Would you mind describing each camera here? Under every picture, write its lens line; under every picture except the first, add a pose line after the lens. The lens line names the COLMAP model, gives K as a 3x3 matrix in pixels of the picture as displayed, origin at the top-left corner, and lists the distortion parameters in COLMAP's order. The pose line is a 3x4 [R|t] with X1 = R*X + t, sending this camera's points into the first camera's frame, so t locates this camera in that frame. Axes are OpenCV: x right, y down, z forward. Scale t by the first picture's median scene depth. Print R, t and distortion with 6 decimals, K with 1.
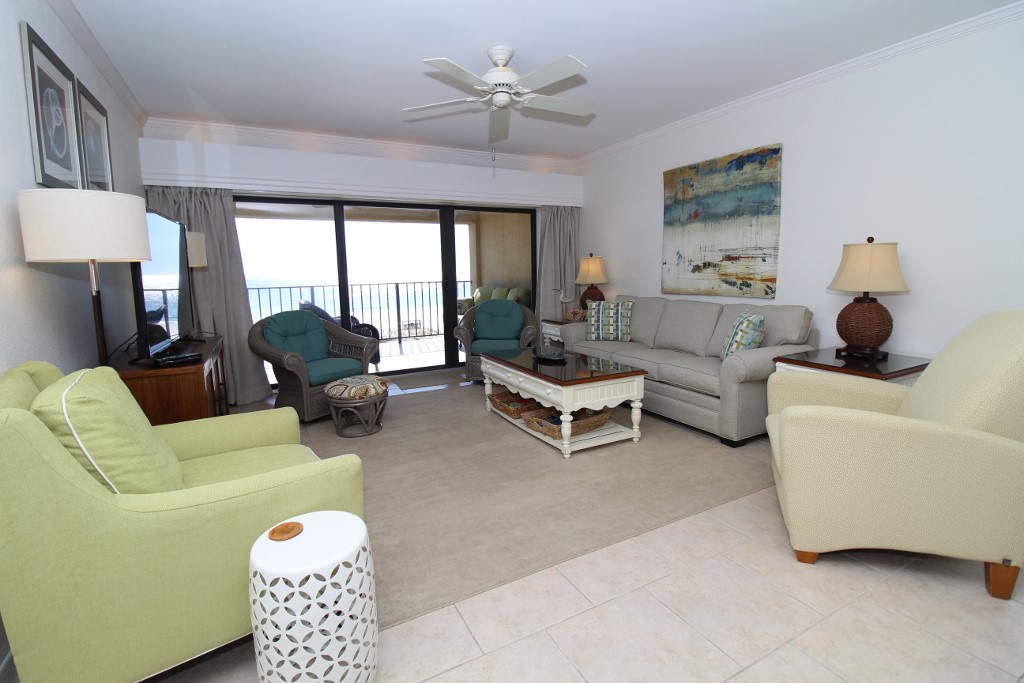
lens RADIAL K [[475.4, 0, 512.0], [0, 475.4, 333.2], [0, 0, 1]] dist [0.000460, -0.012413]
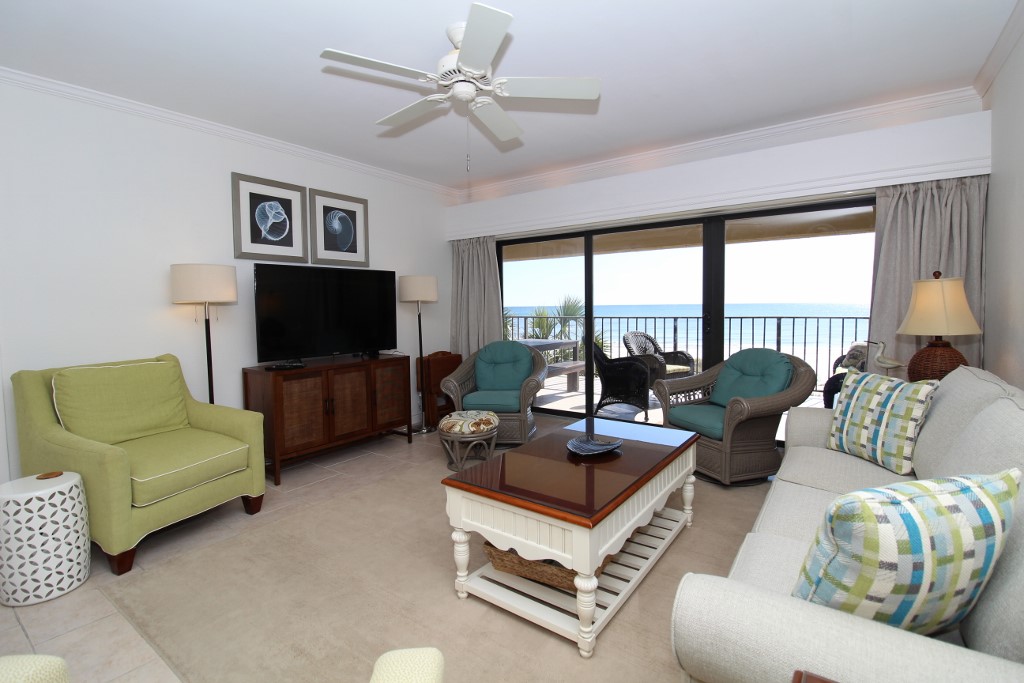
lens RADIAL K [[477.5, 0, 509.0], [0, 477.5, 327.3], [0, 0, 1]] dist [-0.000027, -0.000080]
pose [[0.426116, 0.063536, -0.902435, 0.457108], [-0.125651, 0.992019, 0.010513, -0.072427], [0.895900, 0.108912, 0.430698, 0.452925]]
